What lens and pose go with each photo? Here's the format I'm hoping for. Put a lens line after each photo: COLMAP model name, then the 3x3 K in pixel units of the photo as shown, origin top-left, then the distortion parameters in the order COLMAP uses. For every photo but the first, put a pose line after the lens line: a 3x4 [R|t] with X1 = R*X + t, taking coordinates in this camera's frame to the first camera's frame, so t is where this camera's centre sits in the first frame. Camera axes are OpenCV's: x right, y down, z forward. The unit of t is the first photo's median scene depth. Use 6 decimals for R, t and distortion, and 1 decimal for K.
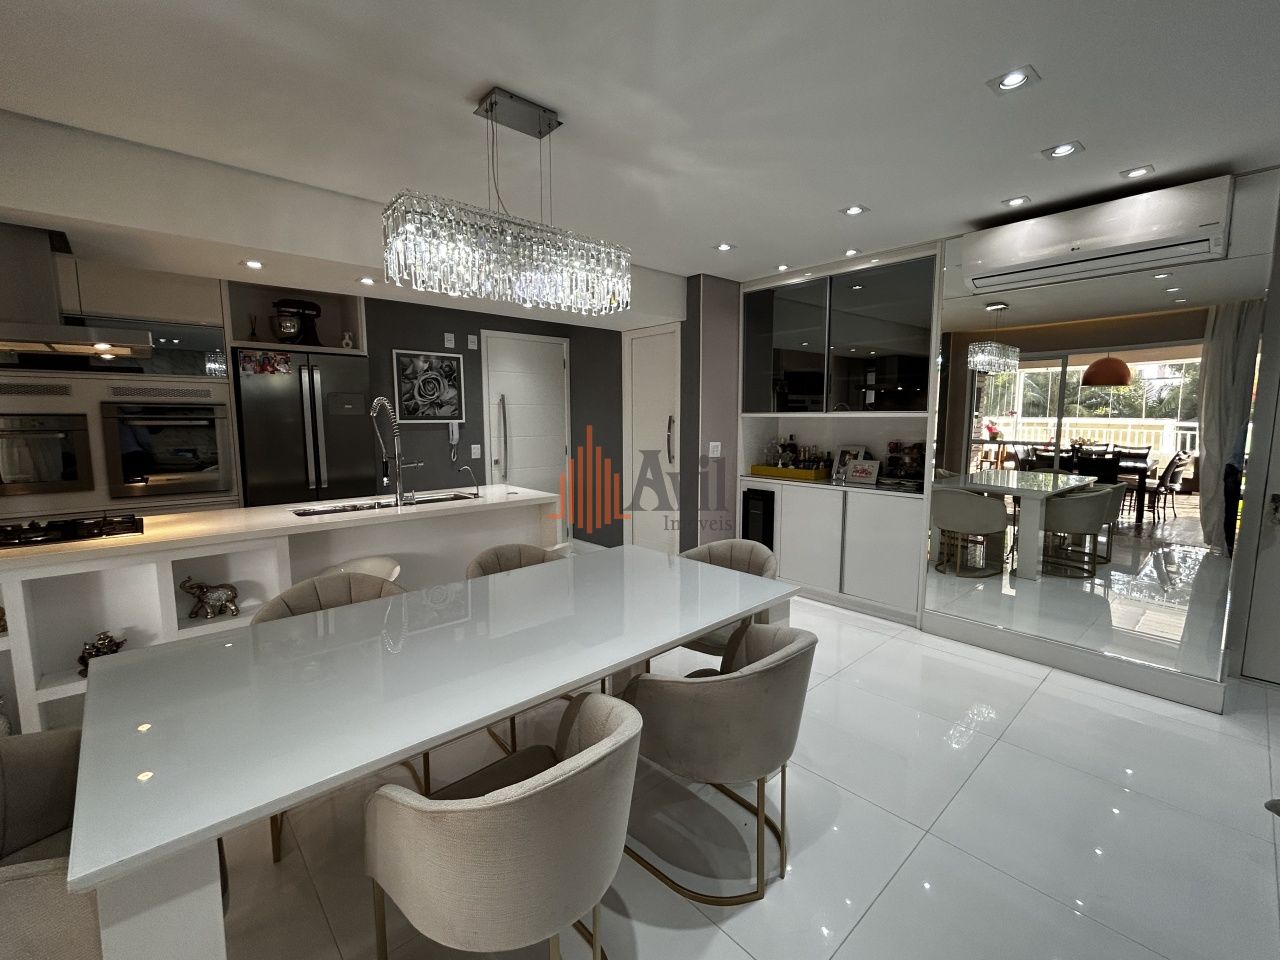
lens RADIAL K [[551.1, 0, 637.6], [0, 551.1, 478.5], [0, 0, 1]] dist [-0.007063, 0.003449]
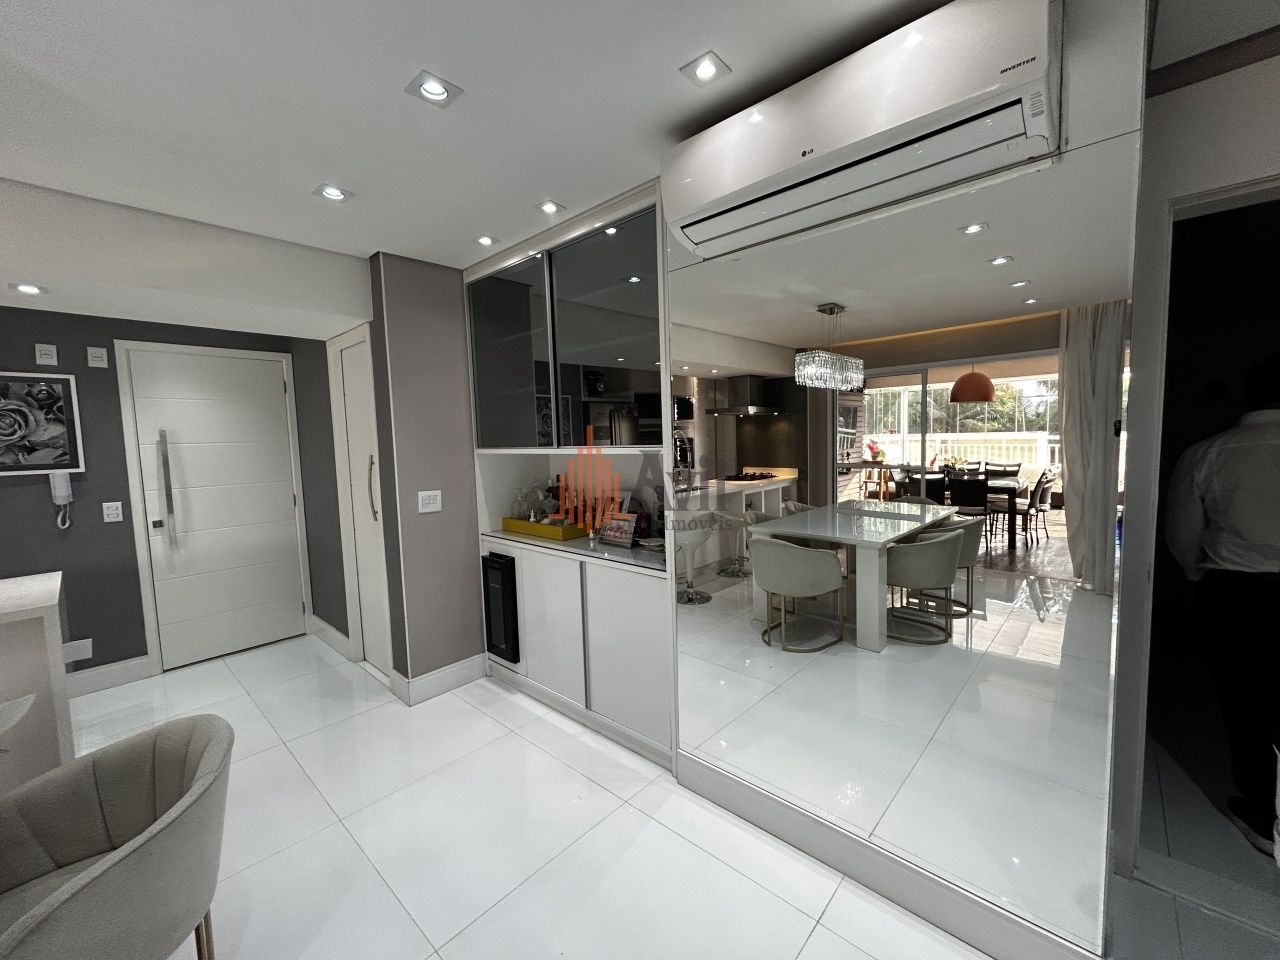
lens RADIAL K [[516.0, 0, 639.0], [0, 516.0, 479.1], [0, 0, 1]] dist [-0.004520, 0.000834]
pose [[0.994847, -0.033467, 0.095707, 0.329954], [0.036784, 0.998775, -0.033109, -0.047323], [-0.094481, 0.036459, 0.994859, 0.300363]]
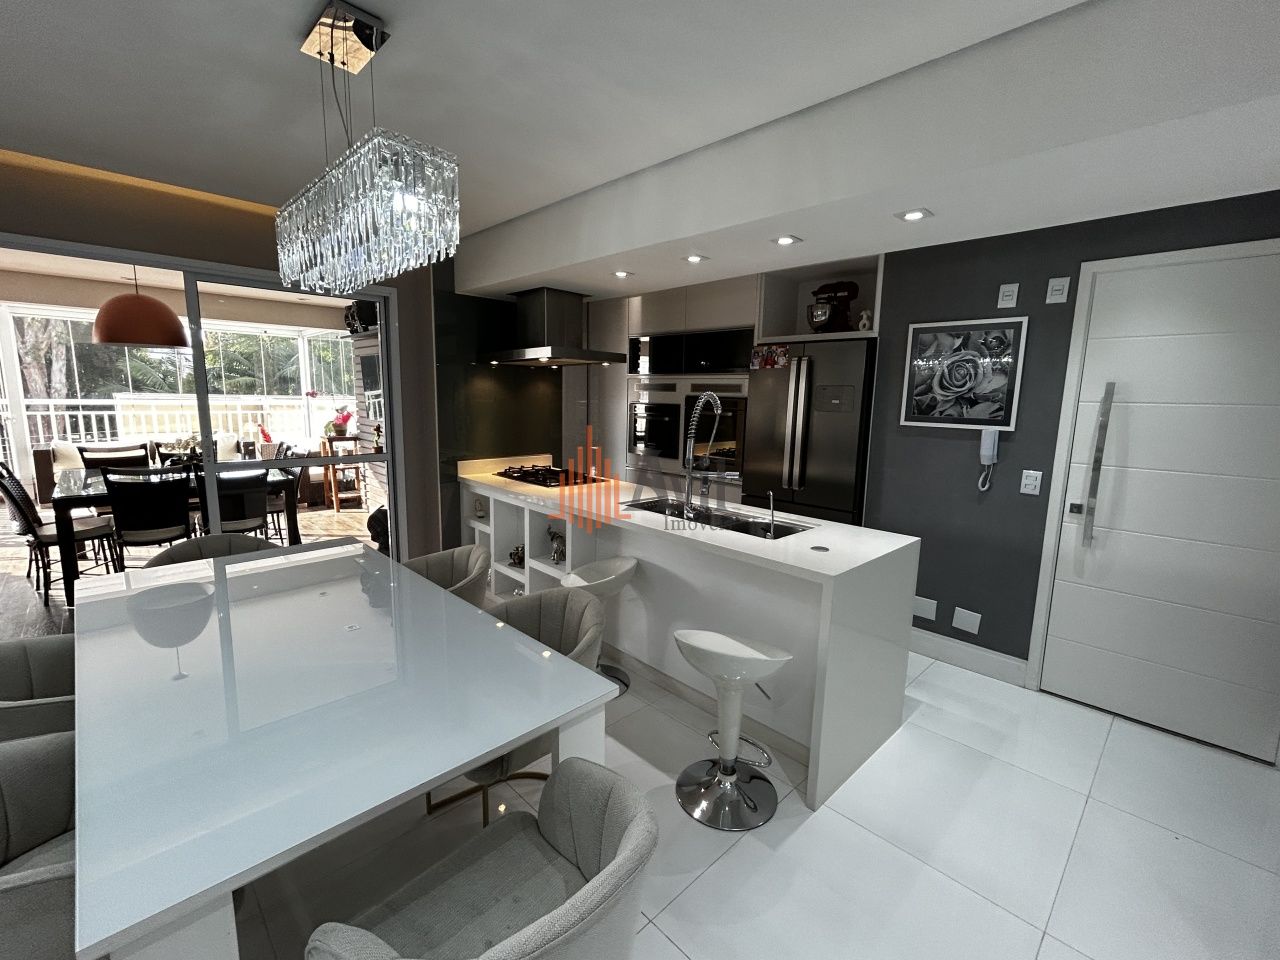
lens RADIAL K [[551.1, 0, 646.5], [0, 551.1, 477.7], [0, 0, 1]] dist [-0.007063, 0.003449]
pose [[0.048260, 0.150503, -0.987431, 0.272420], [-0.136858, 0.980255, 0.142721, -0.085848], [0.989414, 0.128250, 0.067905, 0.592486]]
